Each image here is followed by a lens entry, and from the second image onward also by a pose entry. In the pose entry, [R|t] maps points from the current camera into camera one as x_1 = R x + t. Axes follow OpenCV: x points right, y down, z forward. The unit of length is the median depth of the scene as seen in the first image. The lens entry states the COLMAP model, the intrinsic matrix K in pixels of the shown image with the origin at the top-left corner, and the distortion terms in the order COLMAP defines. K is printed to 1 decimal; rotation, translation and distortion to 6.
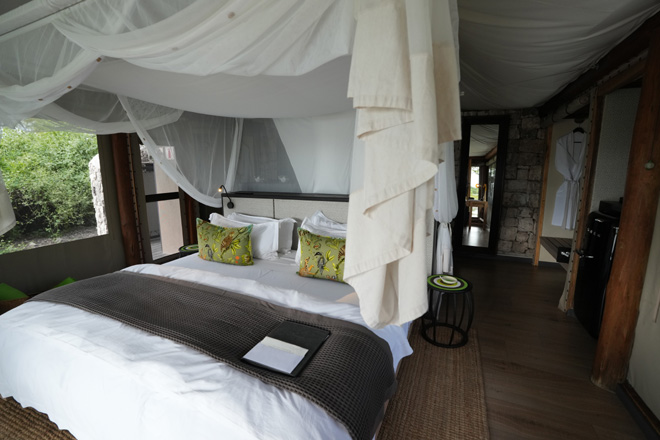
lens RADIAL K [[301.8, 0, 331.3], [0, 301.8, 219.5], [0, 0, 1]] dist [-0.068032, 0.024751]
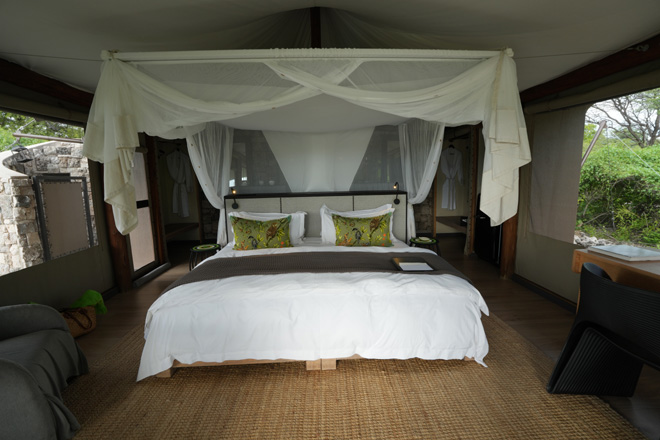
lens RADIAL K [[301.8, 0, 331.3], [0, 301.8, 219.5], [0, 0, 1]] dist [-0.068032, 0.024751]
pose [[0.894221, -0.078481, 0.440692, -0.668191], [0.093958, 0.995486, -0.013371, 0.066603], [-0.437653, 0.053363, 0.897559, -0.202842]]
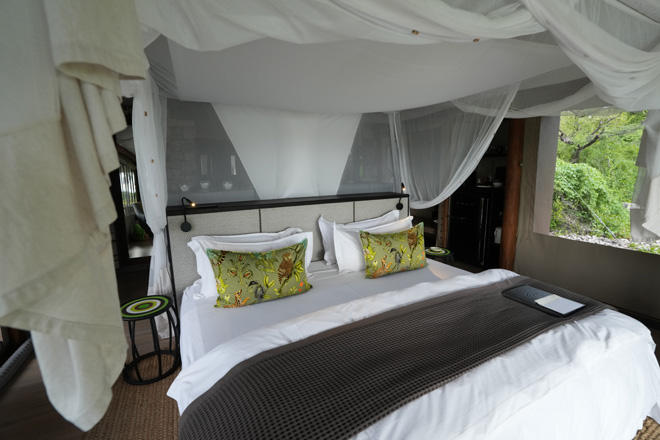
lens RADIAL K [[301.8, 0, 331.3], [0, 301.8, 219.5], [0, 0, 1]] dist [-0.068032, 0.024751]
pose [[0.627429, -0.135907, 0.766722, -0.833980], [0.147943, 0.987522, 0.053980, -0.067372], [-0.764491, 0.079563, 0.639706, 0.428589]]
